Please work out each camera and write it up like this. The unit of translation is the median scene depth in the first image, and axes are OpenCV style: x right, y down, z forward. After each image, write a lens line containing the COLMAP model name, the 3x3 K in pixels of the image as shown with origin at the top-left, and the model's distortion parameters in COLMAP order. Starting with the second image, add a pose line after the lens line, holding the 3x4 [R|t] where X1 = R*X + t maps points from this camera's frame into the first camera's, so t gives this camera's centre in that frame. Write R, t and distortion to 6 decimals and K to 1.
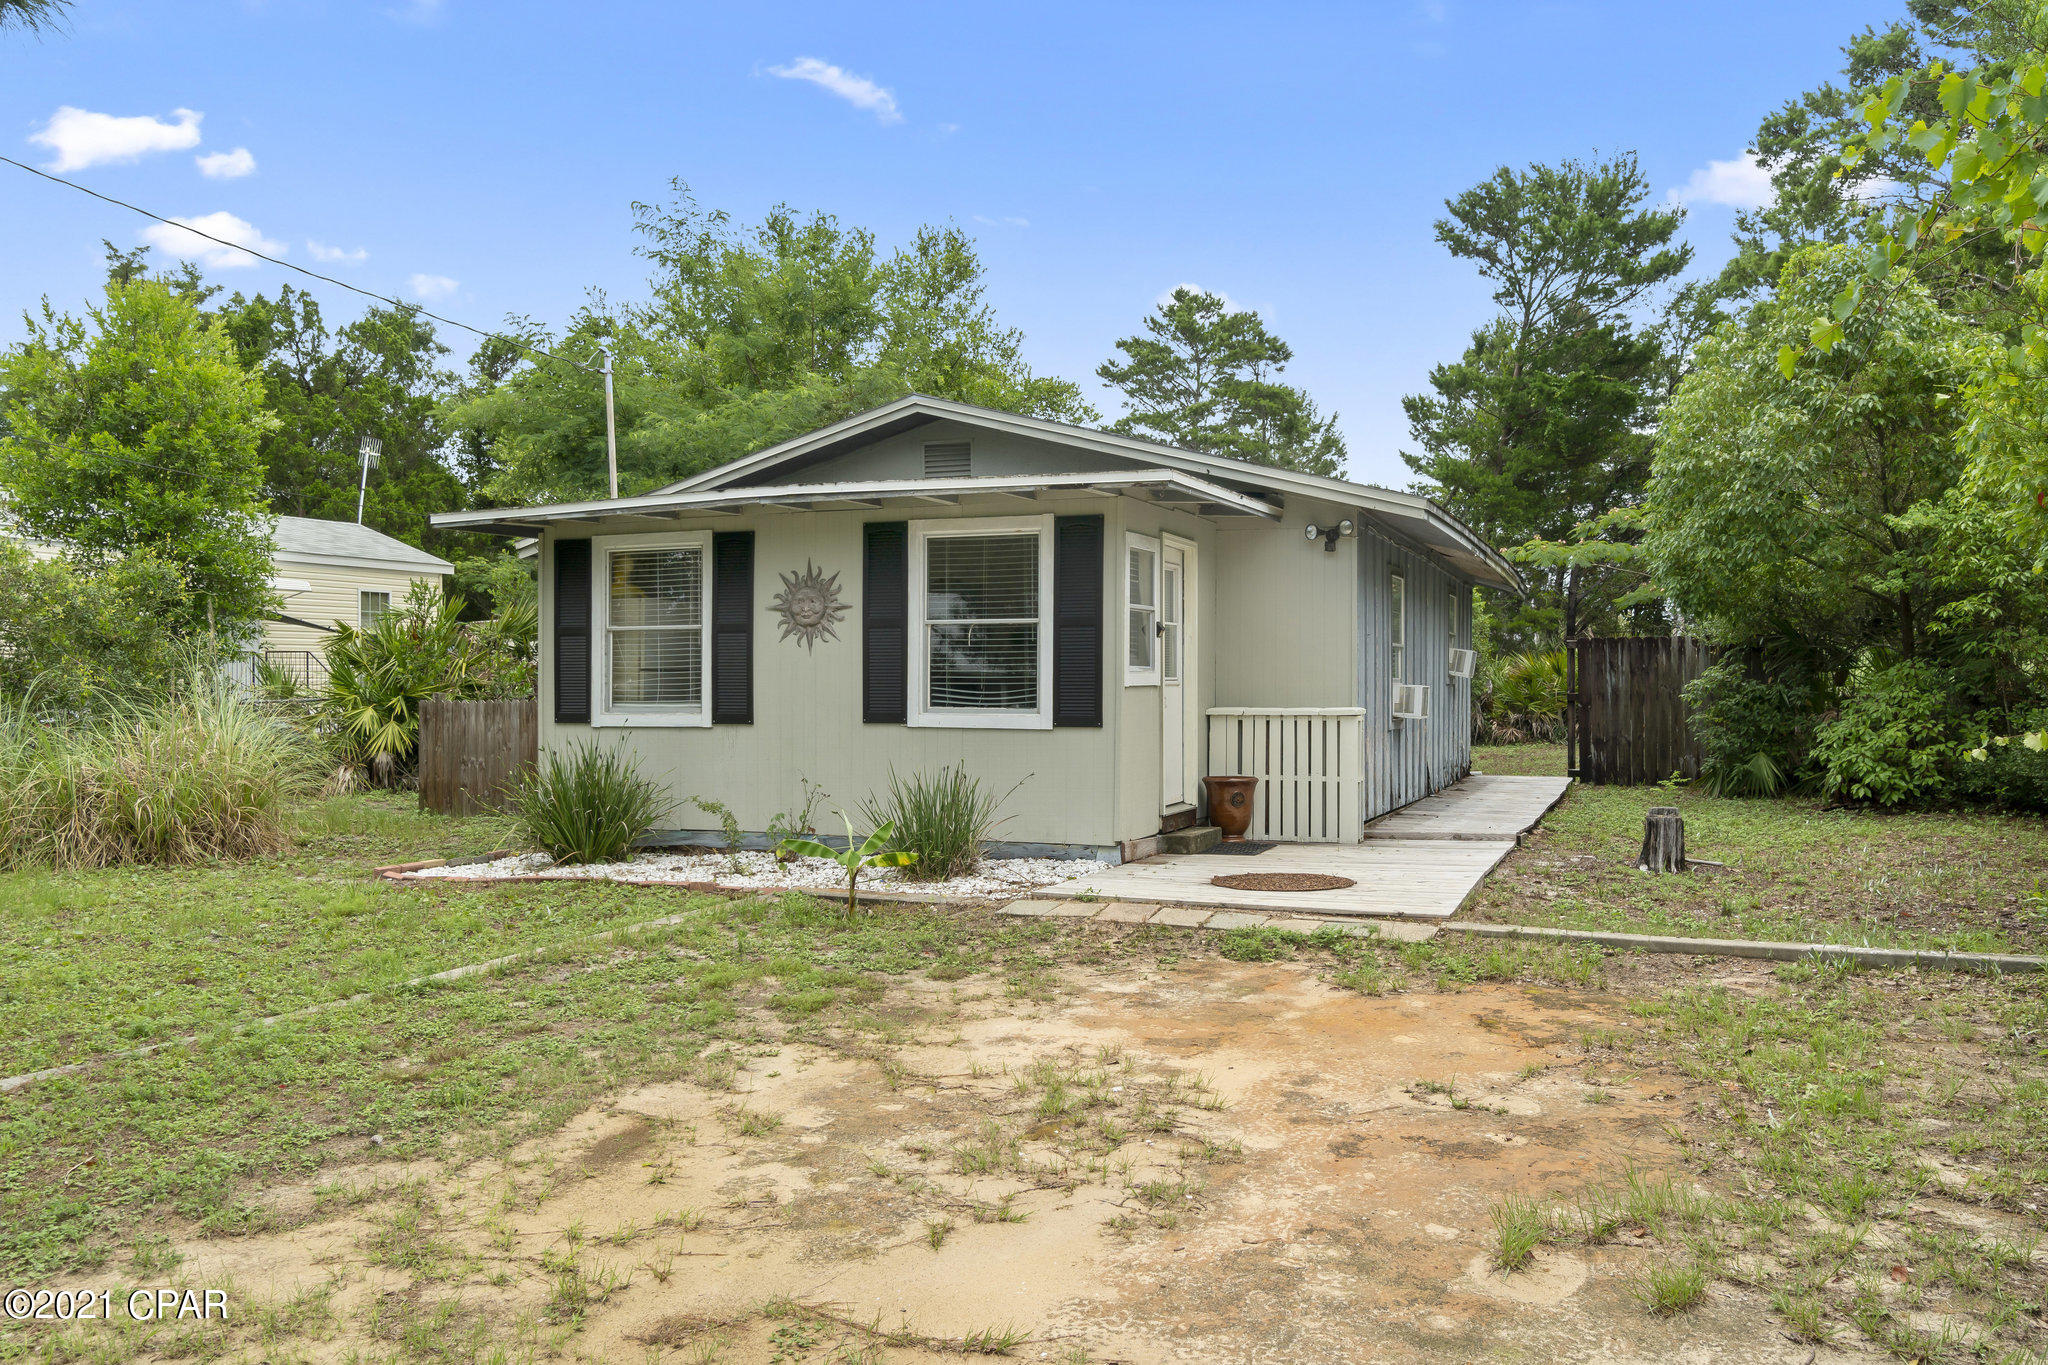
lens RADIAL K [[1491.2, 0, 1024.0], [0, 1491.2, 682.5], [0, 0, 1]] dist [-0.006946, -0.000574]
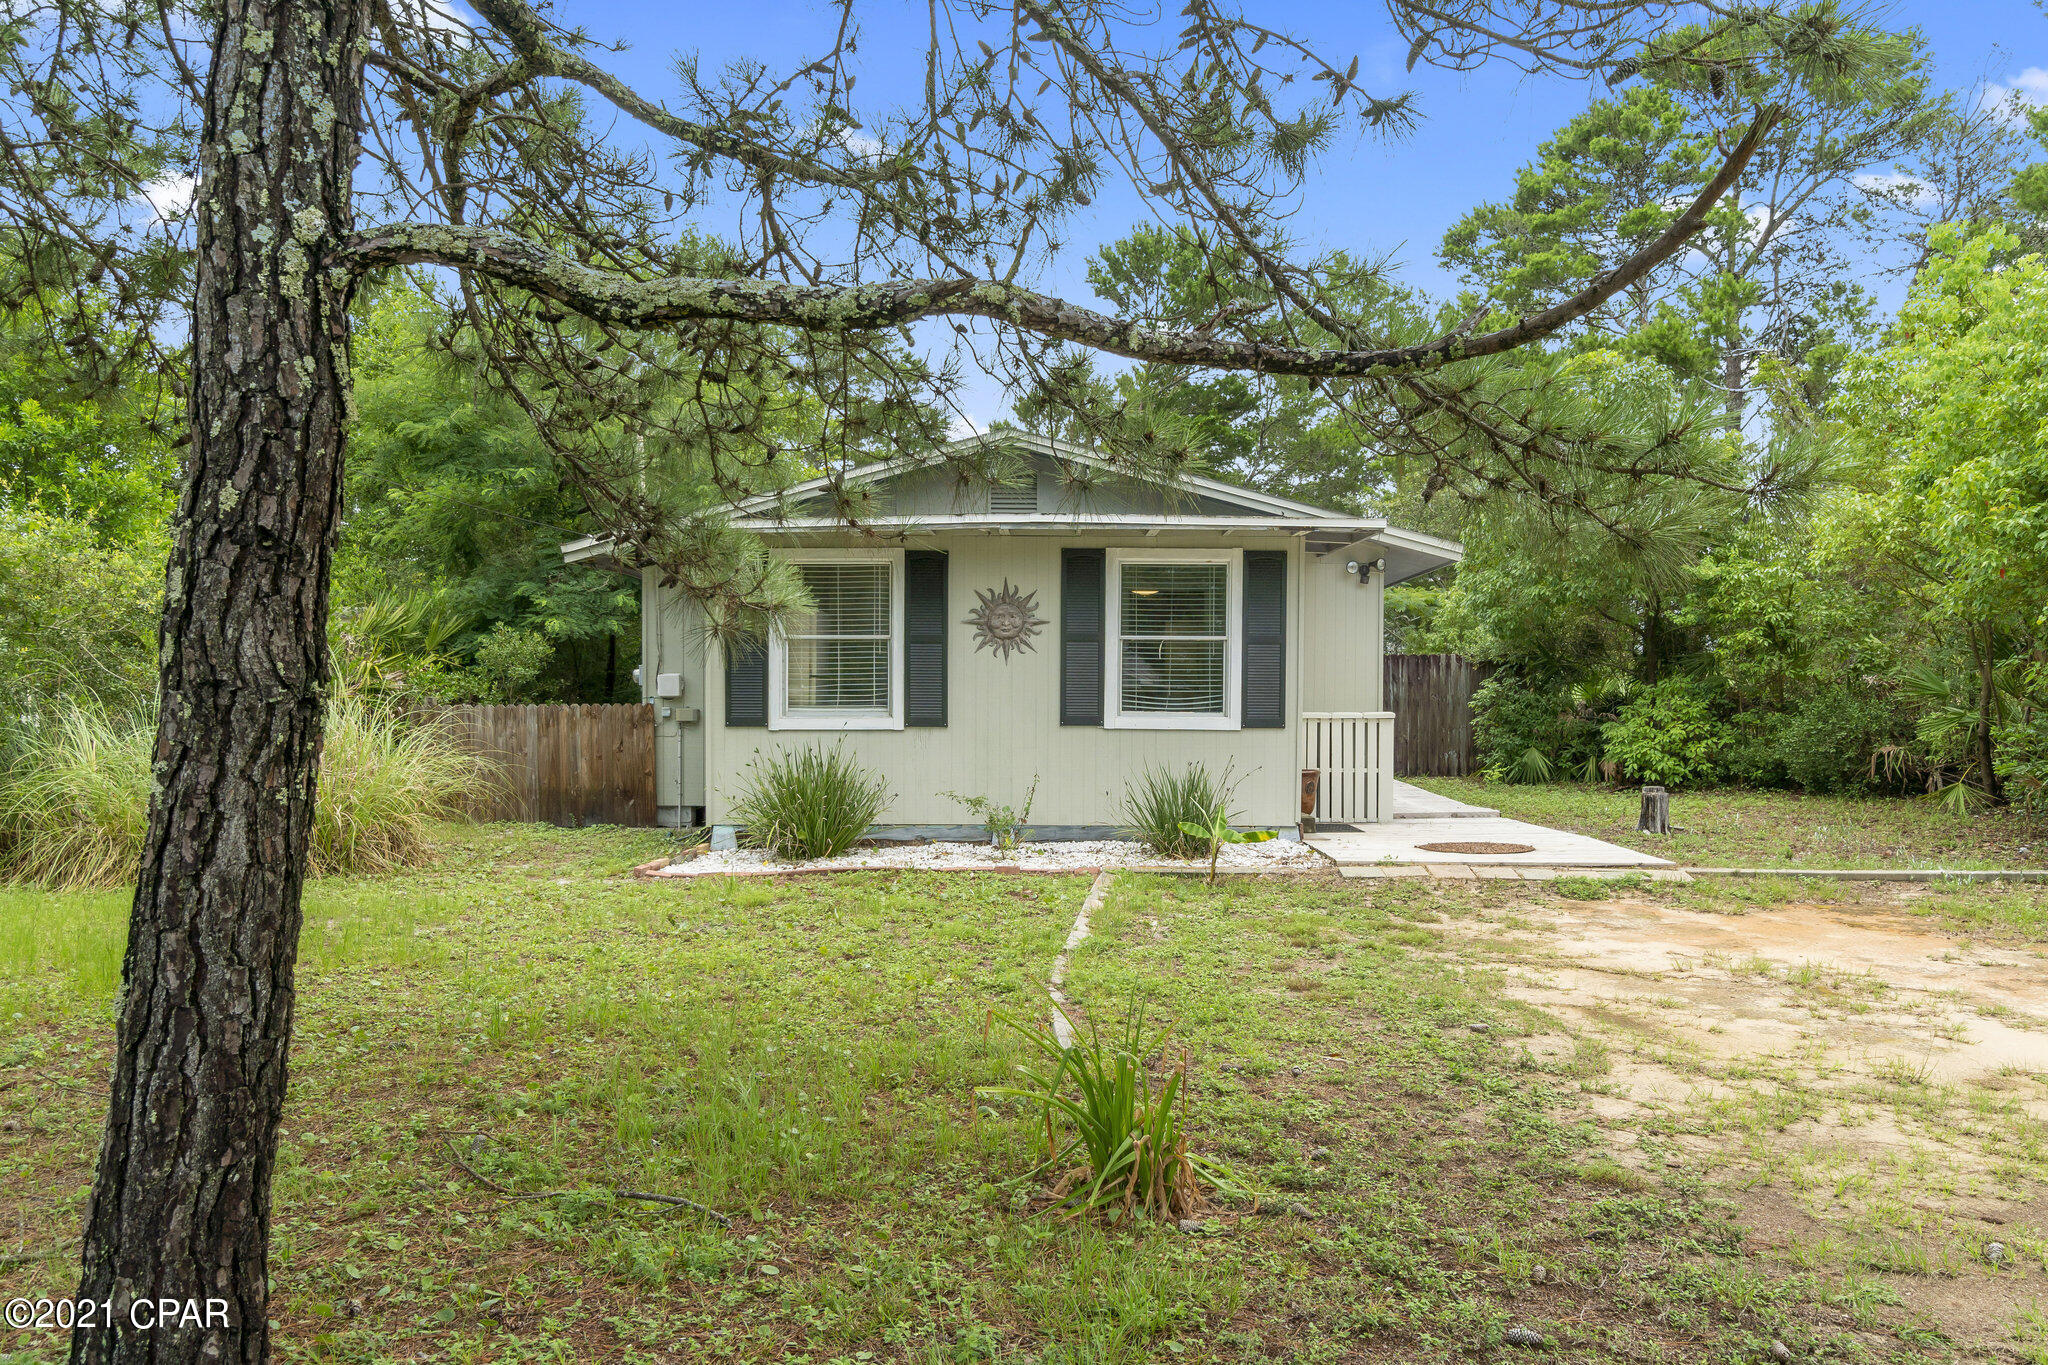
lens RADIAL K [[1491.2, 0, 1024.0], [0, 1491.2, 682.5], [0, 0, 1]] dist [-0.006946, -0.000574]
pose [[0.940989, 0.006524, 0.338374, -0.504947], [-0.005110, 0.999974, -0.005070, 0.000603], [-0.338399, 0.003042, 0.940998, -0.055473]]
